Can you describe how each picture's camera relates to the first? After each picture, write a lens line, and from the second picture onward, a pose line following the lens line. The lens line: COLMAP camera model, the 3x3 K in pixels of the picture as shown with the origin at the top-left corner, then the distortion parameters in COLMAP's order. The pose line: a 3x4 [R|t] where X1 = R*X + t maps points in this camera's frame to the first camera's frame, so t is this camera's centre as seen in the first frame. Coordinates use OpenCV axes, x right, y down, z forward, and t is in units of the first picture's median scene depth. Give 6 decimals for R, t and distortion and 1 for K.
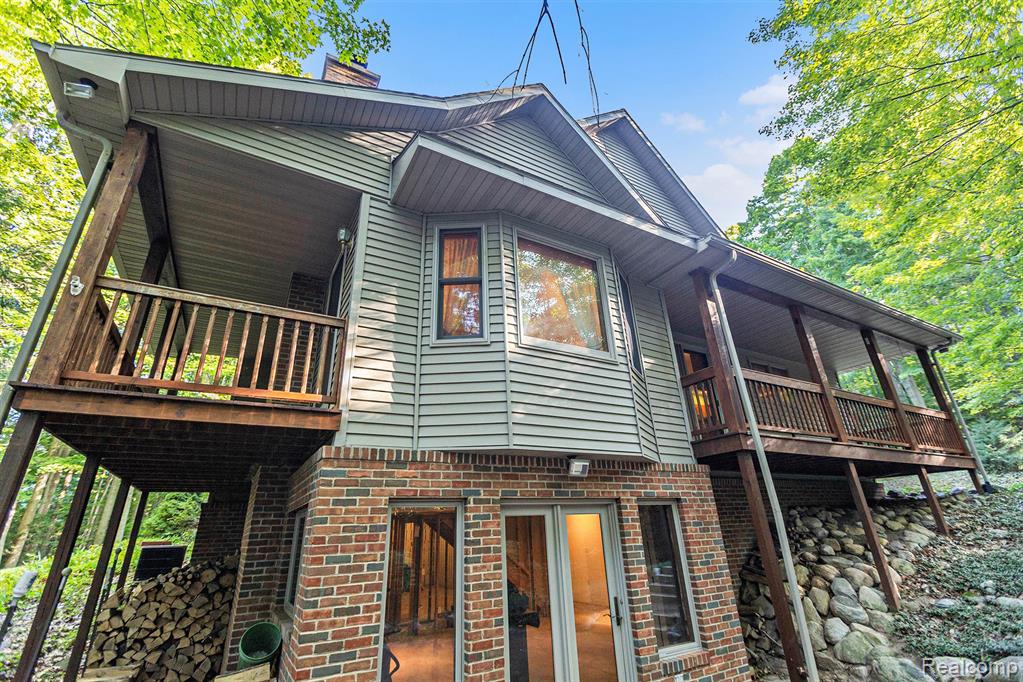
lens RADIAL K [[454.7, 0, 510.5], [0, 454.7, 337.2], [0, 0, 1]] dist [-0.004067, -0.000030]
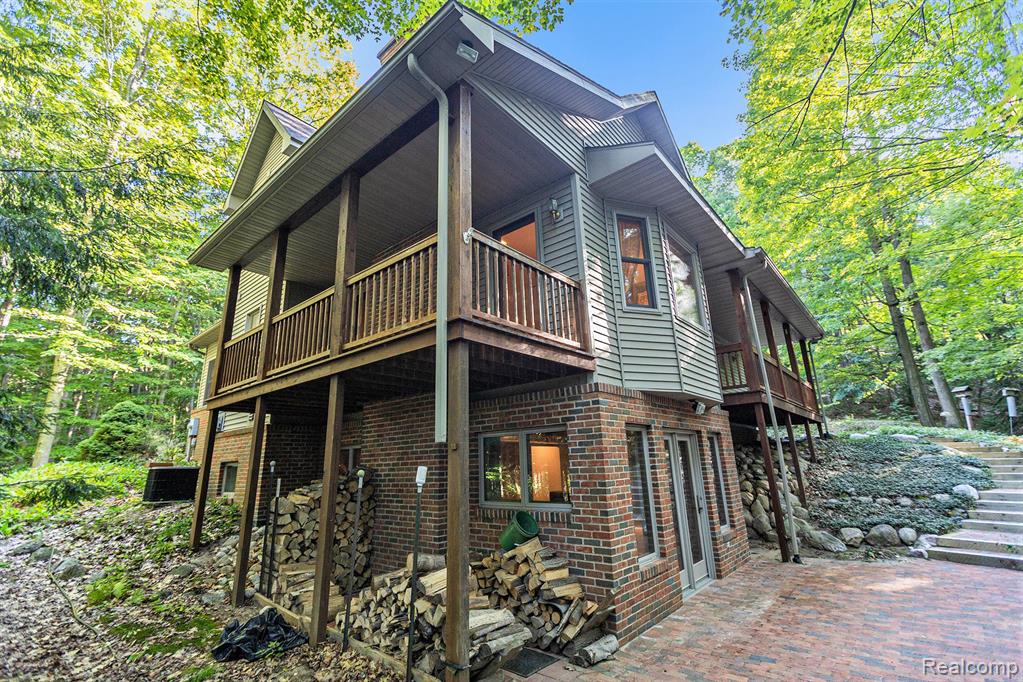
lens RADIAL K [[454.7, 0, 508.3], [0, 454.7, 338.5], [0, 0, 1]] dist [-0.004067, -0.000030]
pose [[0.944326, 0.098985, 0.313769, -0.769684], [-0.136406, 0.985634, 0.099592, 0.011910], [-0.299404, -0.136848, 0.944262, -0.115212]]
